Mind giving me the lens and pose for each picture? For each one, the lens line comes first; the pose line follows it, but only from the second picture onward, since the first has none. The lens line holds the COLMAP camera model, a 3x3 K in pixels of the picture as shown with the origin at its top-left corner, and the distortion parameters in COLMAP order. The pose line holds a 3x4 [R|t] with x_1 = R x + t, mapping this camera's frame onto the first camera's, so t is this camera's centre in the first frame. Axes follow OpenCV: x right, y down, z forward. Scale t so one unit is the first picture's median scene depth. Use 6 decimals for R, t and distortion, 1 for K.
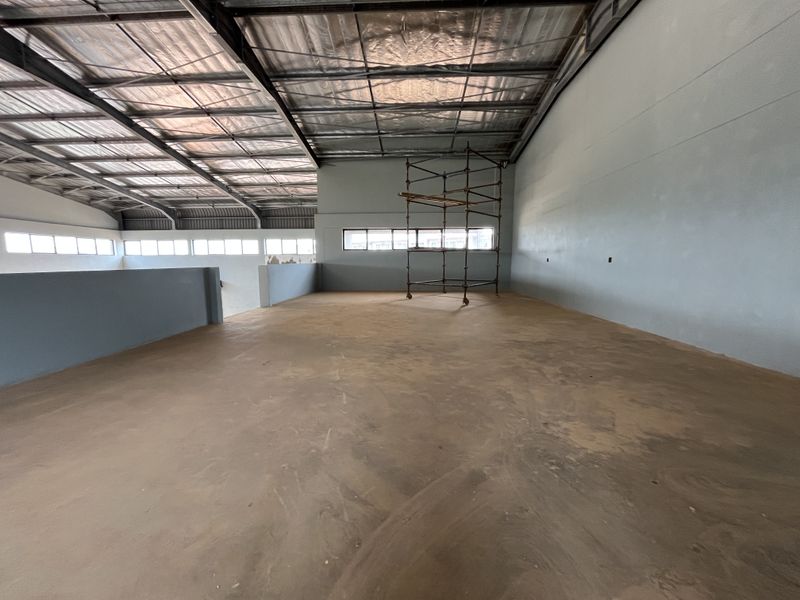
lens RADIAL K [[325.7, 0, 398.8], [0, 325.7, 301.7], [0, 0, 1]] dist [-0.002148, -0.000575]
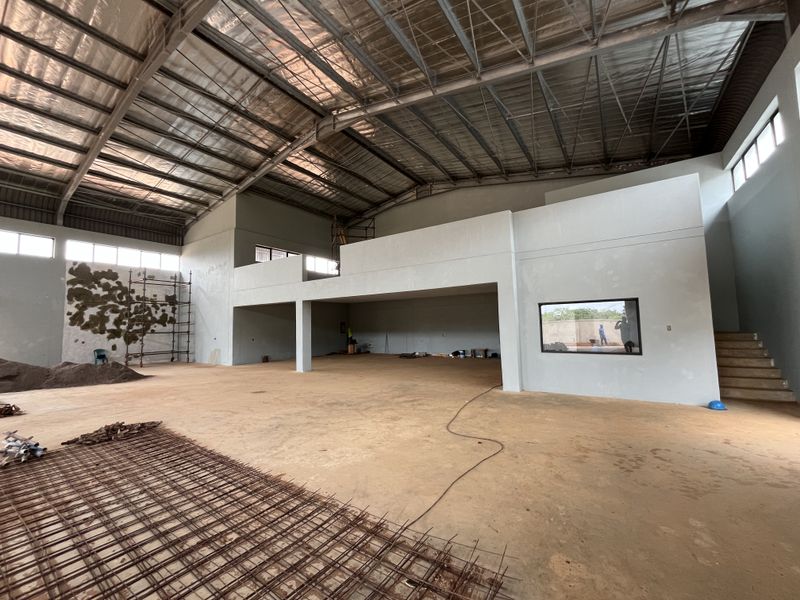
lens RADIAL K [[325.7, 0, 398.8], [0, 325.7, 301.7], [0, 0, 1]] dist [-0.002148, -0.000575]
pose [[0.530793, 0.053197, 0.845830, -1.152797], [0.124994, 0.982200, -0.140213, 0.294582], [-0.838233, 0.180148, 0.514696, -0.085698]]
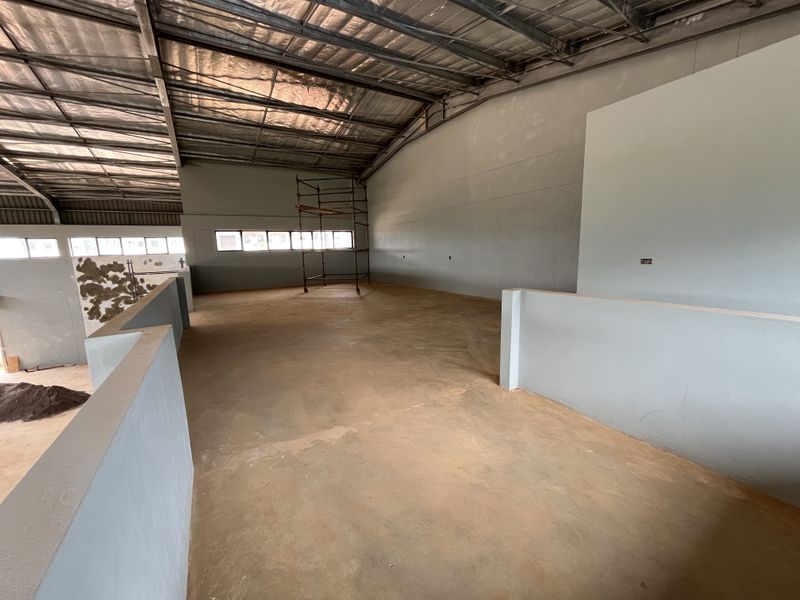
lens RADIAL K [[325.7, 0, 398.8], [0, 325.7, 301.7], [0, 0, 1]] dist [-0.002148, -0.000575]
pose [[0.836786, -0.107603, 0.536853, -0.321909], [0.092223, 0.994189, 0.055521, -0.010146], [-0.539708, 0.003051, 0.841847, -0.187778]]
